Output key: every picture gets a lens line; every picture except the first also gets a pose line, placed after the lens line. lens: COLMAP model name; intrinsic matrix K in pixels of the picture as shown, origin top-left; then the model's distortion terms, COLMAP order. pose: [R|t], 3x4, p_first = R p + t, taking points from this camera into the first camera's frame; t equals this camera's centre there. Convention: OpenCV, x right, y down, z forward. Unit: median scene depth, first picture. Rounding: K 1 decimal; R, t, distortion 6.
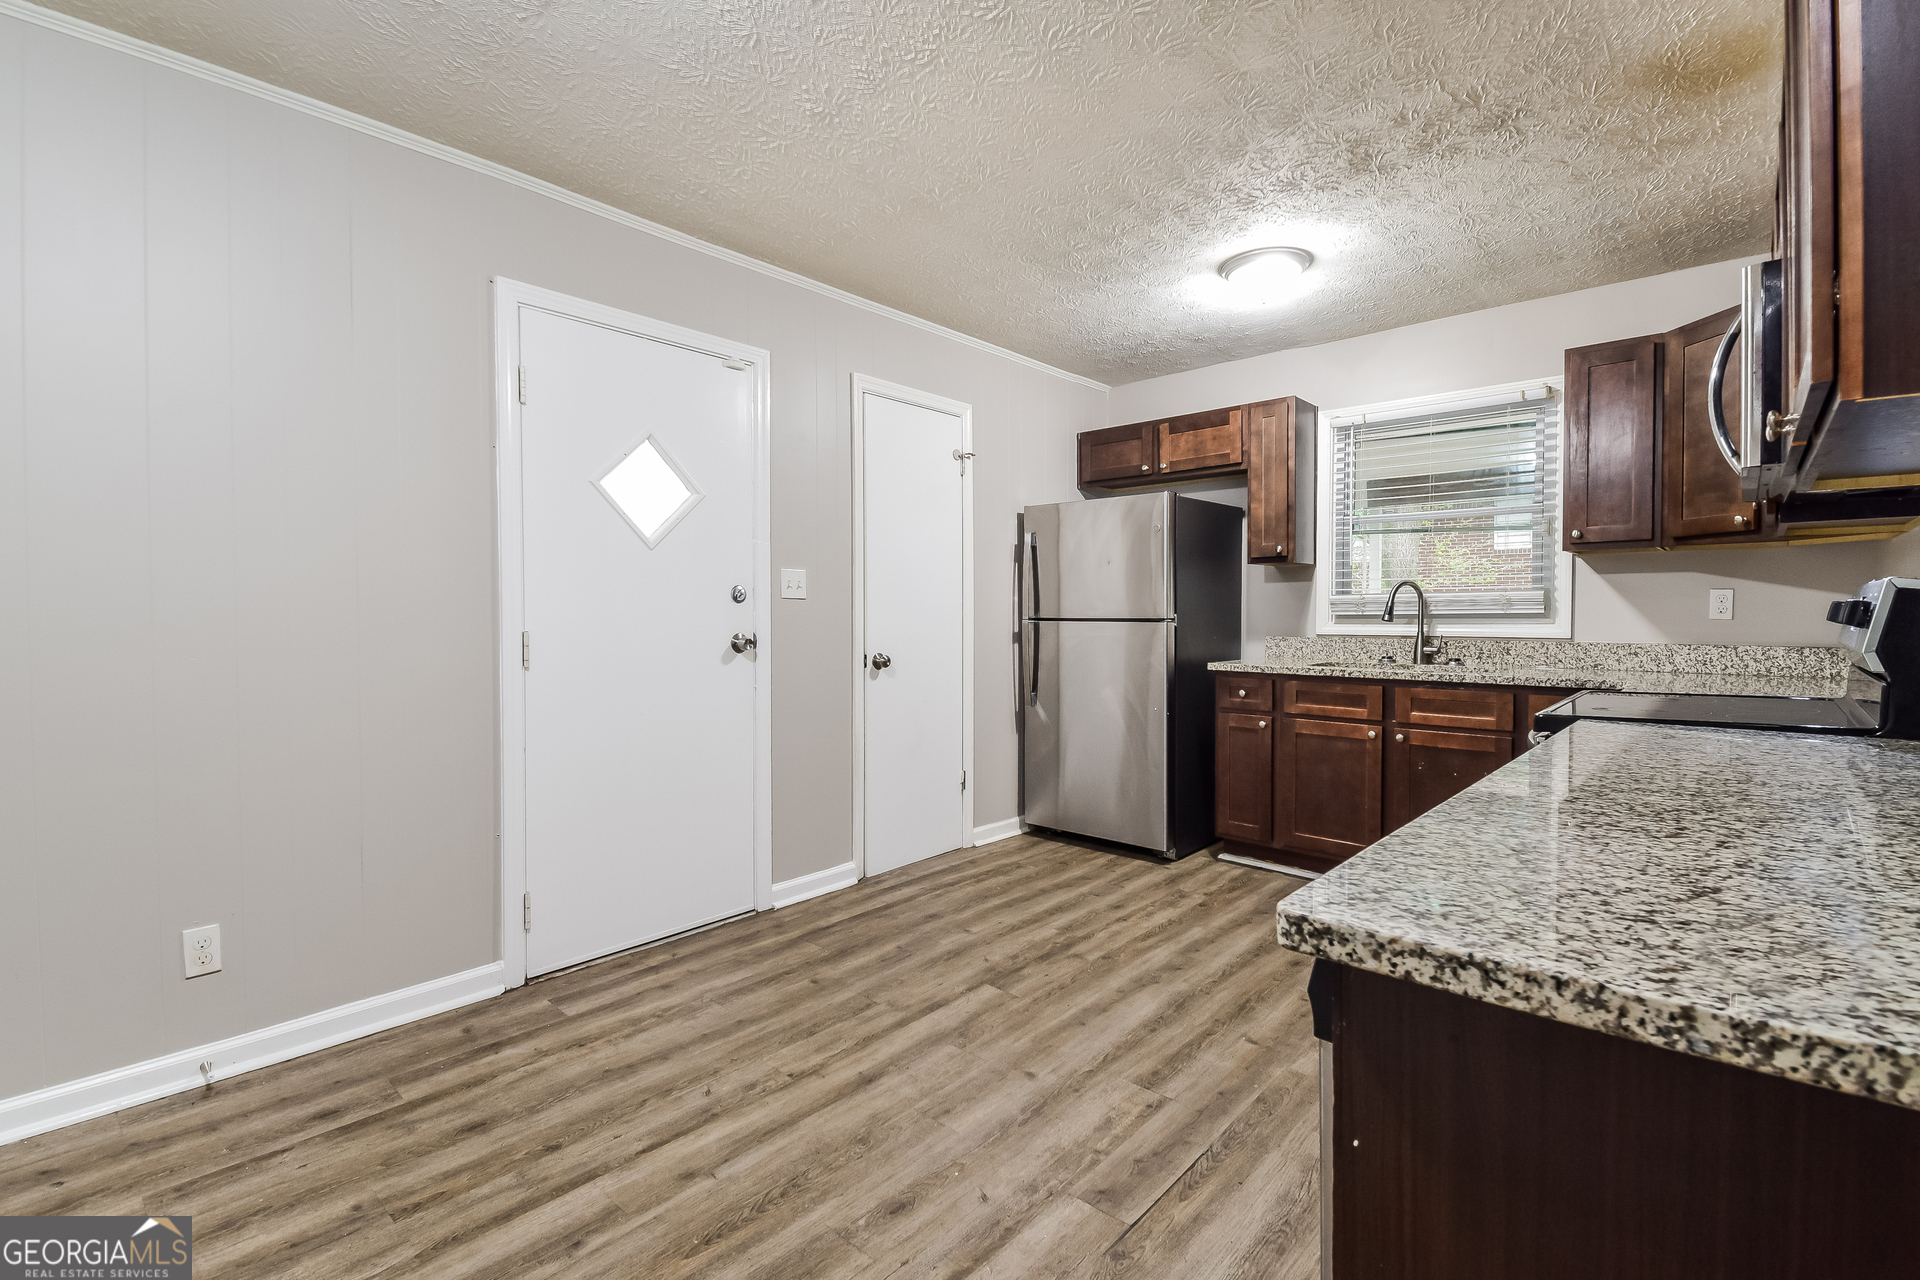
lens RADIAL K [[854.2, 0, 960.9], [0, 854.2, 632.2], [0, 0, 1]] dist [0.026866, -0.000183]
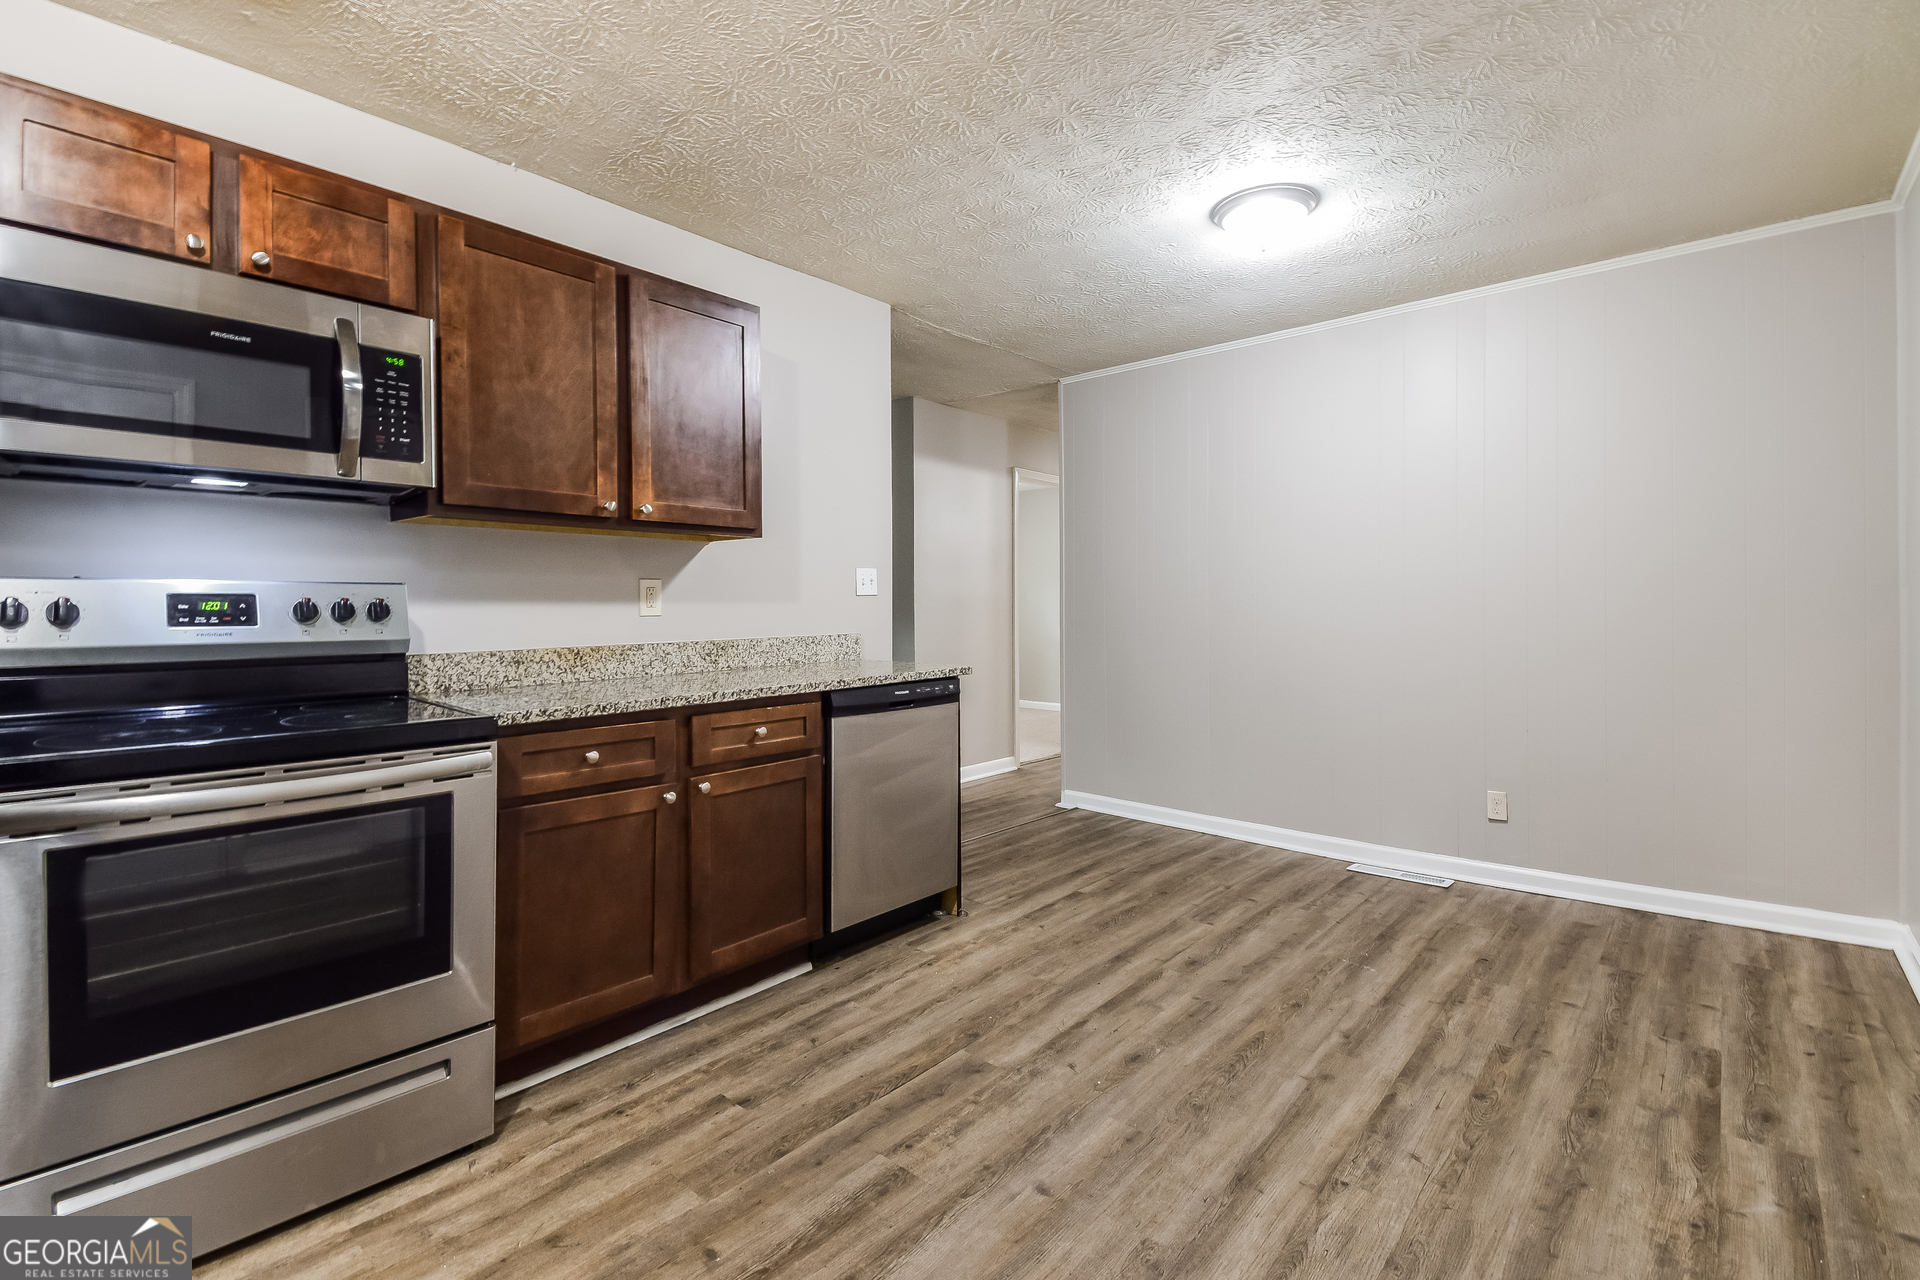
lens RADIAL K [[909.3, 0, 932.4], [0, 909.3, 618.9], [0, 0, 1]] dist [0.038378, -0.033179]
pose [[-0.999976, 0.006831, -0.001147, 0.130267], [0.006782, 0.999244, 0.038277, -0.029742], [0.001407, 0.038268, -0.999267, 1.325133]]
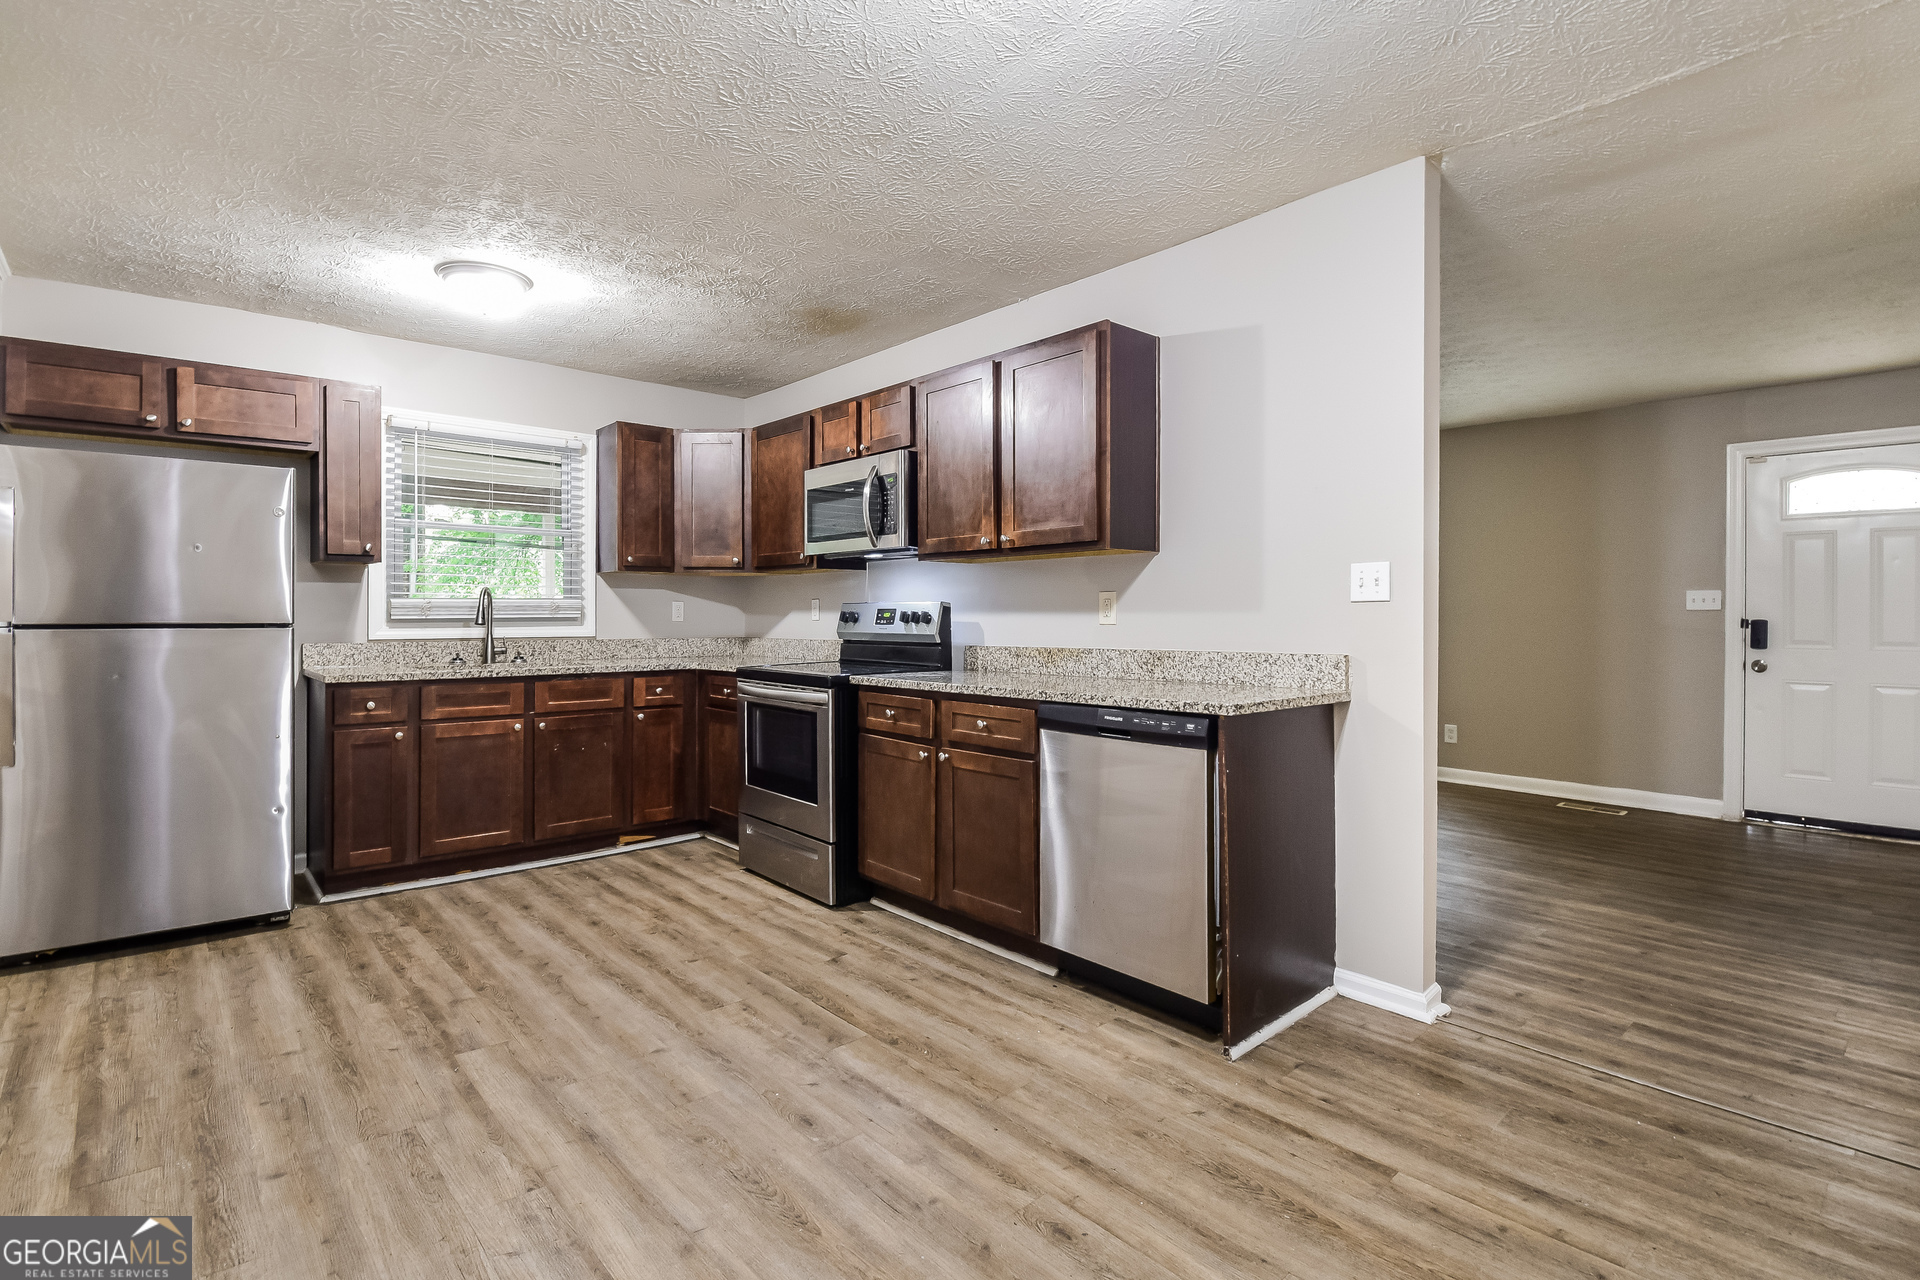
lens RADIAL K [[909.3, 0, 932.4], [0, 909.3, 618.9], [0, 0, 1]] dist [0.038378, -0.033179]
pose [[0.149236, -0.002368, 0.988799, -0.719058], [0.023307, 0.999728, -0.001124, -0.006871], [-0.988527, 0.023213, 0.149250, 0.353415]]
